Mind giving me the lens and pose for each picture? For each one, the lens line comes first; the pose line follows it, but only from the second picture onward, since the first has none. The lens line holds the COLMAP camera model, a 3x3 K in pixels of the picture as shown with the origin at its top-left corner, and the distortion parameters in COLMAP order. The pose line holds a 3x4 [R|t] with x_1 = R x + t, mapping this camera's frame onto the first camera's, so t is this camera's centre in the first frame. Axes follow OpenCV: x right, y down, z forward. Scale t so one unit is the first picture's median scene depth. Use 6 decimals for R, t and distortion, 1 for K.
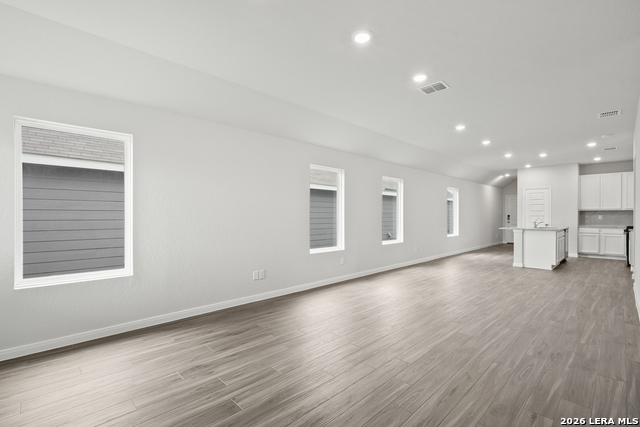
lens RADIAL K [[294.8, 0, 317.5], [0, 294.8, 213.3], [0, 0, 1]] dist [-0.003147, 0.000056]
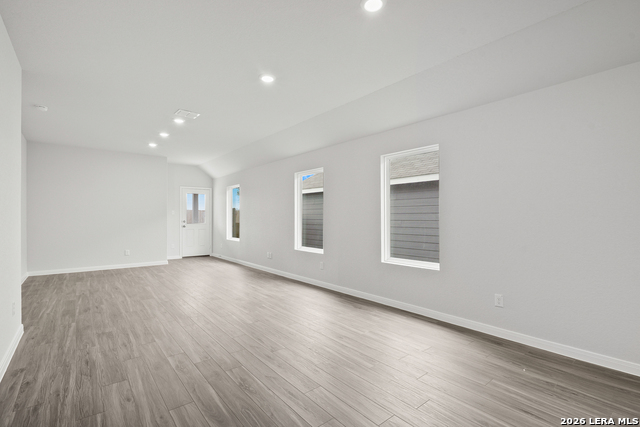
lens RADIAL K [[294.8, 0, 320.1], [0, 294.8, 215.2], [0, 0, 1]] dist [-0.003147, 0.000056]
pose [[-0.079529, -0.006681, -0.996810, 0.656414], [0.006158, 0.999955, -0.007193, 0.004485], [0.996813, -0.006711, -0.079485, 0.683379]]
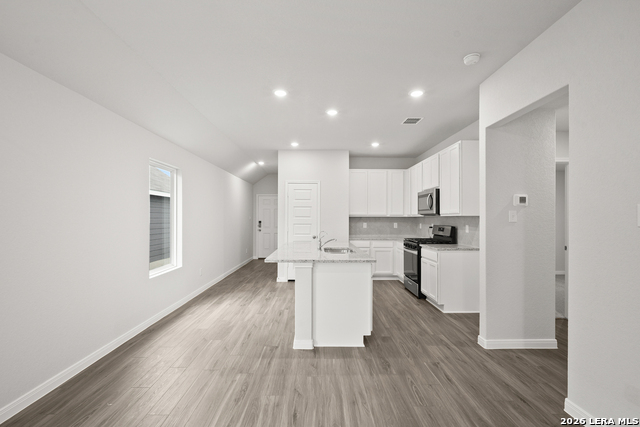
lens RADIAL K [[294.8, 0, 319.6], [0, 294.8, 218.0], [0, 0, 1]] dist [-0.003147, 0.000056]
pose [[0.687738, -0.000687, 0.725959, 0.311287], [-0.003696, 0.999983, 0.004447, -0.008694], [-0.725950, -0.005742, 0.687724, 0.556221]]
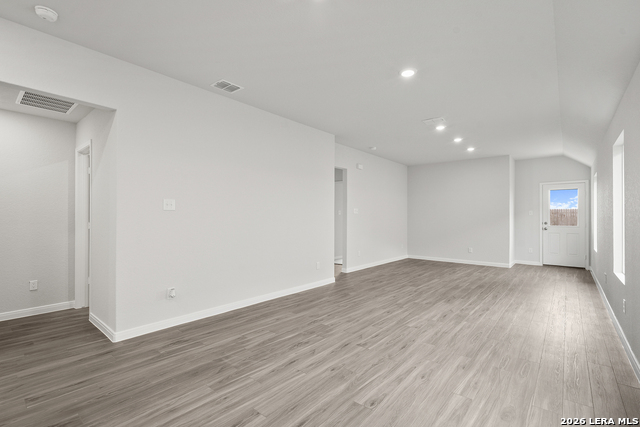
lens RADIAL K [[294.8, 0, 318.0], [0, 294.8, 213.2], [0, 0, 1]] dist [-0.003147, 0.000056]
pose [[-0.995216, -0.009760, -0.097205, 0.425685], [-0.008254, 0.999840, -0.015886, 0.004838], [0.097345, -0.015008, -0.995138, 0.929929]]
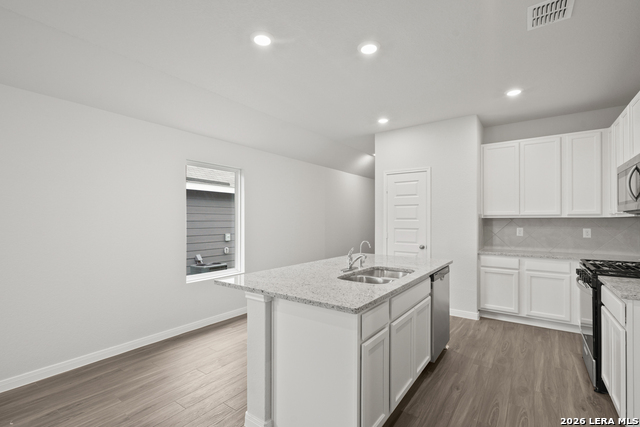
lens RADIAL K [[294.8, 0, 317.2], [0, 294.8, 219.0], [0, 0, 1]] dist [-0.003147, 0.000056]
pose [[0.985087, -0.001917, 0.172045, 0.558110], [0.002656, 0.999988, -0.004066, -0.006387], [-0.172035, 0.004463, 0.985081, 0.588977]]
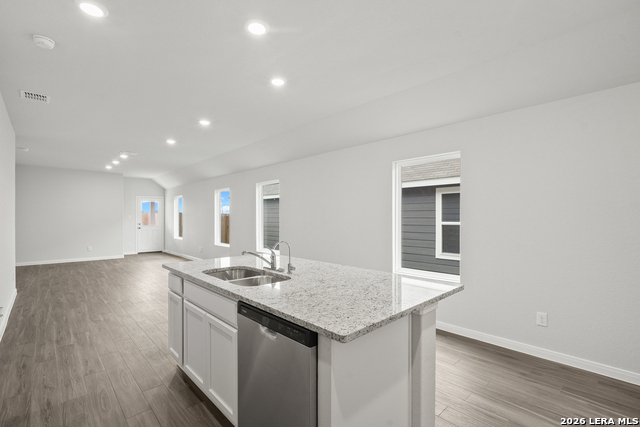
lens RADIAL K [[294.8, 0, 315.6], [0, 294.8, 217.6], [0, 0, 1]] dist [-0.003147, 0.000056]
pose [[-0.023803, -0.006899, -0.999693, 0.906891], [0.000315, 0.999976, -0.006908, -0.003762], [0.999717, -0.000480, -0.023801, 0.909005]]
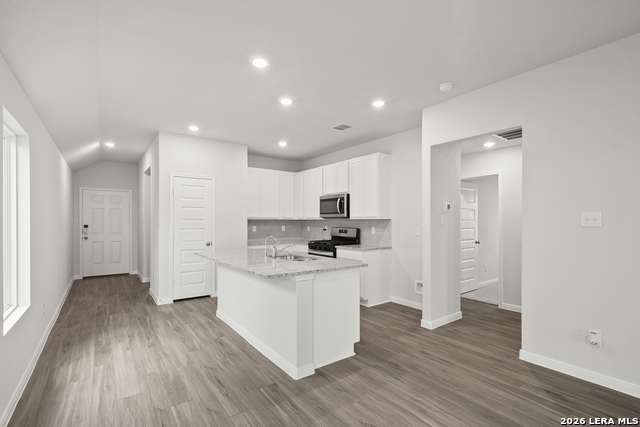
lens RADIAL K [[294.8, 0, 320.9], [0, 294.8, 222.1], [0, 0, 1]] dist [-0.003147, 0.000056]
pose [[0.130109, -0.005902, 0.991482, 0.261990], [-0.005501, 0.999963, 0.006674, -0.008328], [-0.991484, -0.006322, 0.130072, 0.755509]]
